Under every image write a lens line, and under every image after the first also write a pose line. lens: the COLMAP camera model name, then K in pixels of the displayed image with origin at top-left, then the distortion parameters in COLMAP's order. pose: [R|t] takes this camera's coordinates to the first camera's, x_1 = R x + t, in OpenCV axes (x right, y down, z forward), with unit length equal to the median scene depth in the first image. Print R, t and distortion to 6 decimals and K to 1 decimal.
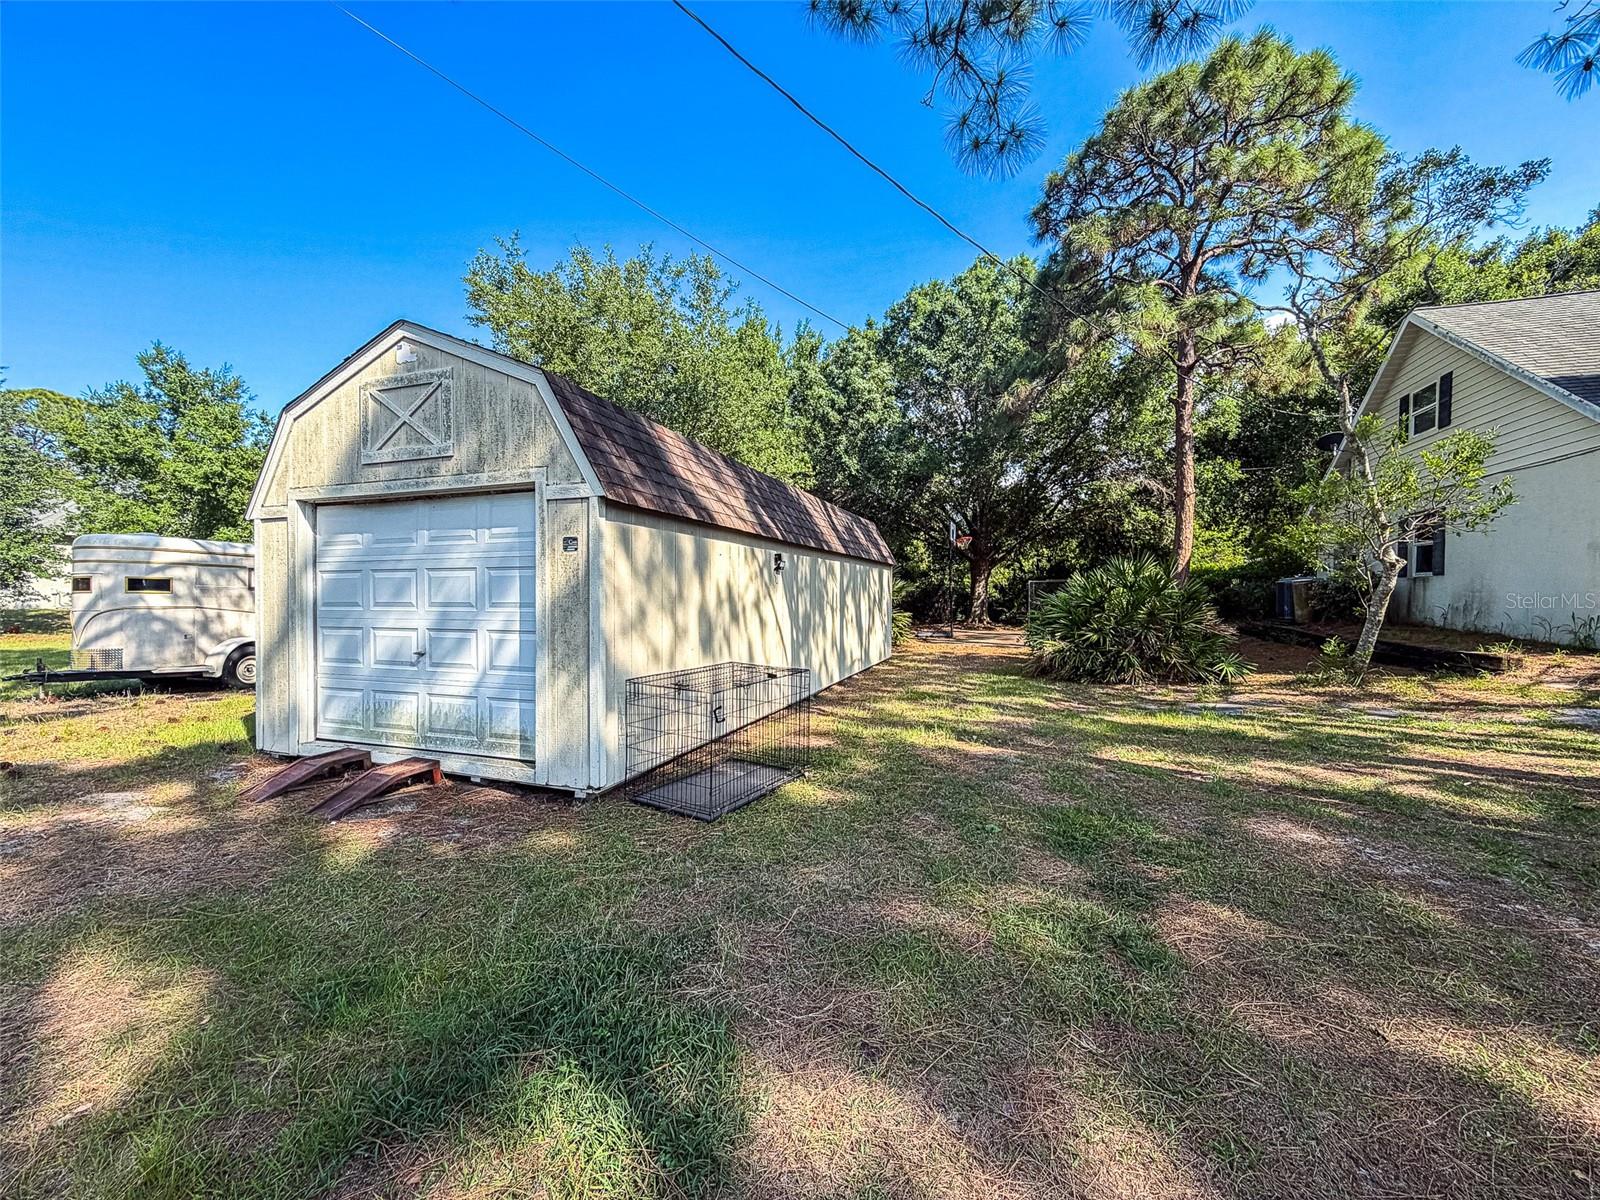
lens RADIAL K [[642.6, 0, 795.5], [0, 642.6, 604.5], [0, 0, 1]] dist [-0.000756, -0.000753]
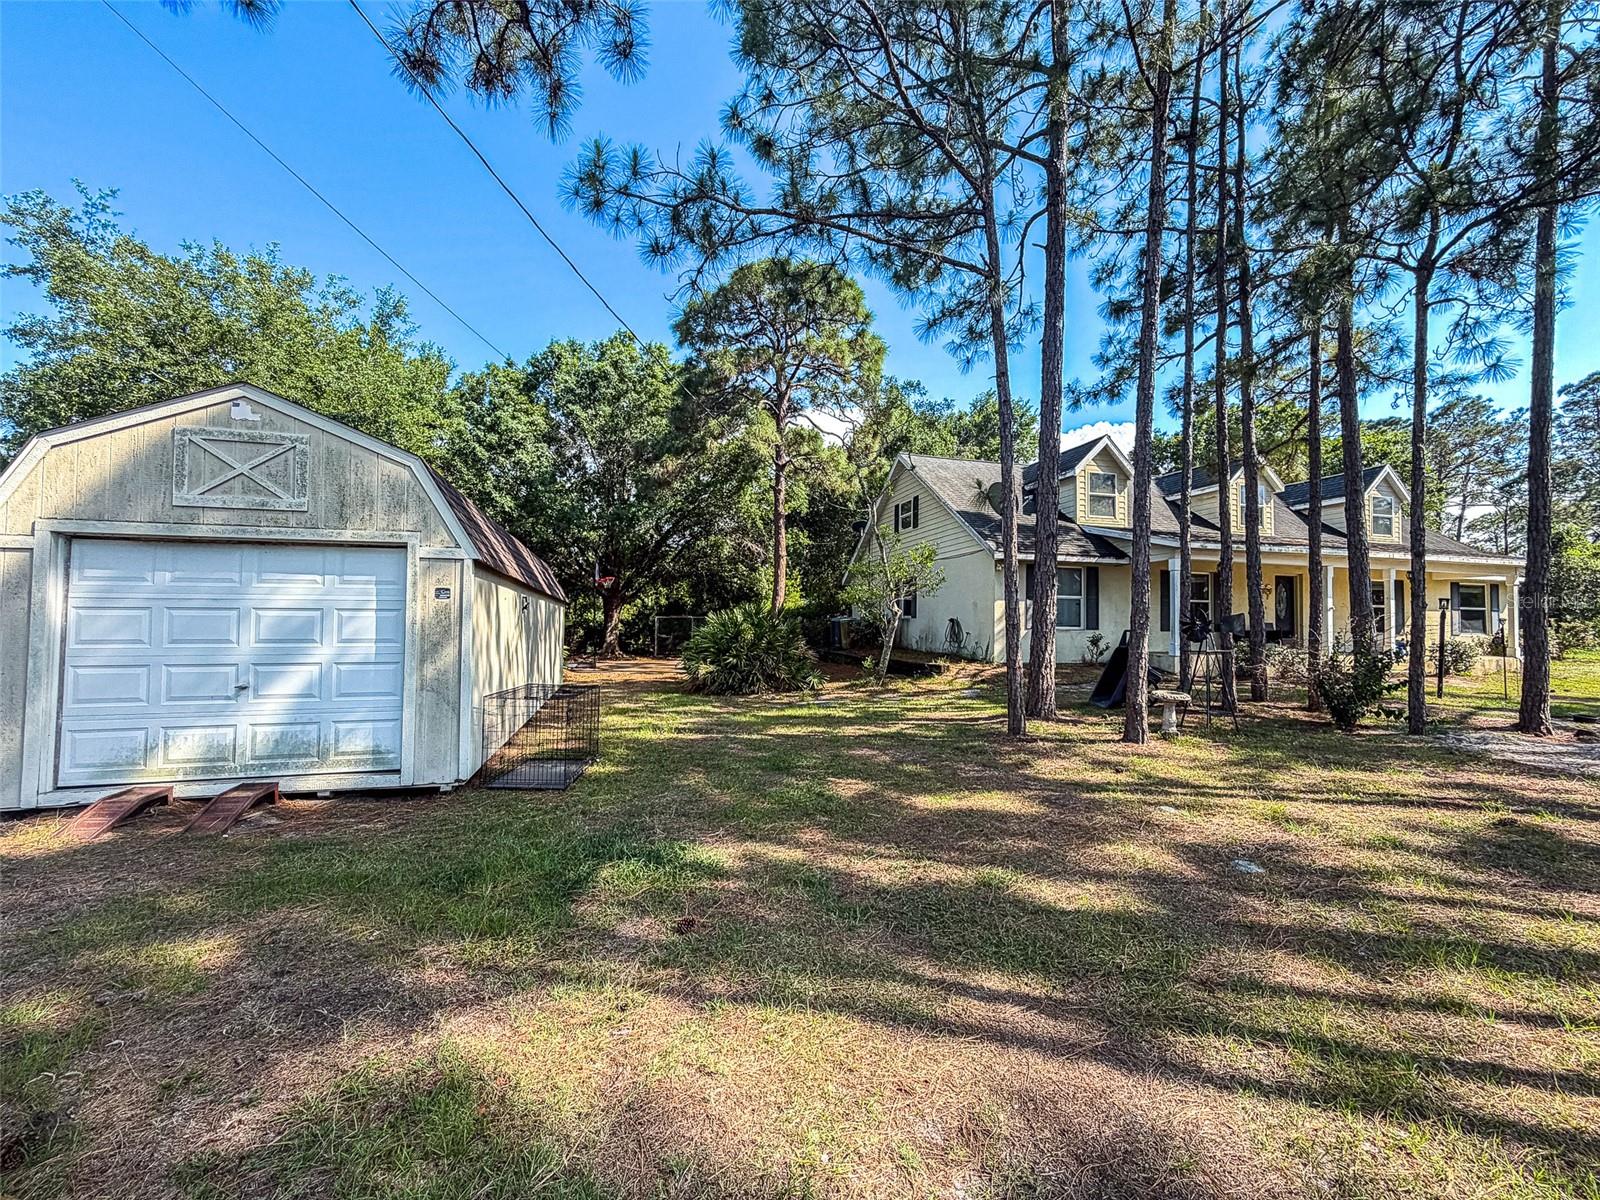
lens RADIAL K [[642.6, 0, 796.0], [0, 642.6, 601.3], [0, 0, 1]] dist [-0.000756, -0.000753]
pose [[0.819405, 0.026815, 0.572587, -0.205304], [0.004863, 0.998544, -0.053723, -0.002069], [-0.573194, 0.046805, 0.818082, -0.189430]]
